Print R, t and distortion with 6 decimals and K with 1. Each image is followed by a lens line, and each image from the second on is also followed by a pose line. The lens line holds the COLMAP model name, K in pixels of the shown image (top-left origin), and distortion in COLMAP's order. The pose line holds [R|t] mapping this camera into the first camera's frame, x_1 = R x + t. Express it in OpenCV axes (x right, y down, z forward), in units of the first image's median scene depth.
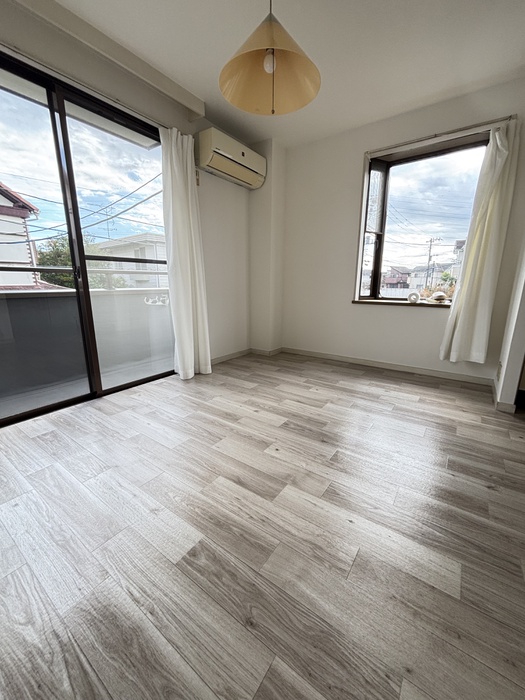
lens RADIAL K [[282.8, 0, 260.7], [0, 282.8, 354.6], [0, 0, 1]] dist [0.000606, -0.000524]
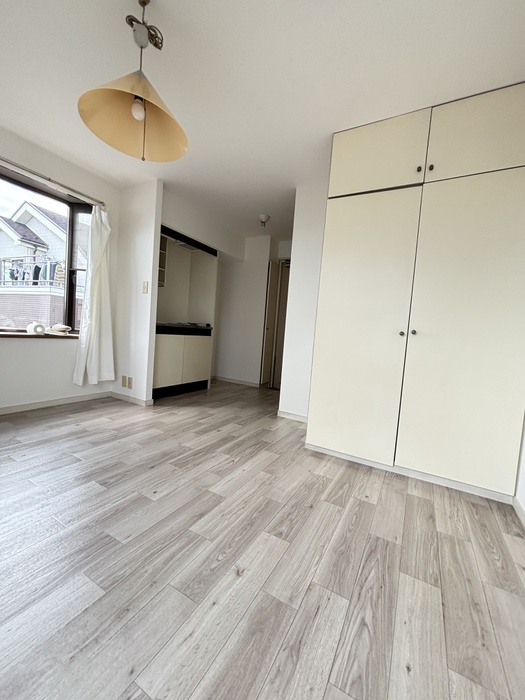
lens RADIAL K [[282.8, 0, 264.7], [0, 282.8, 348.0], [0, 0, 1]] dist [0.000606, -0.000524]
pose [[-0.106108, -0.066736, 0.992113, -0.525369], [0.176343, 0.980667, 0.084826, -0.091016], [-0.978593, 0.183953, -0.092288, 0.388102]]
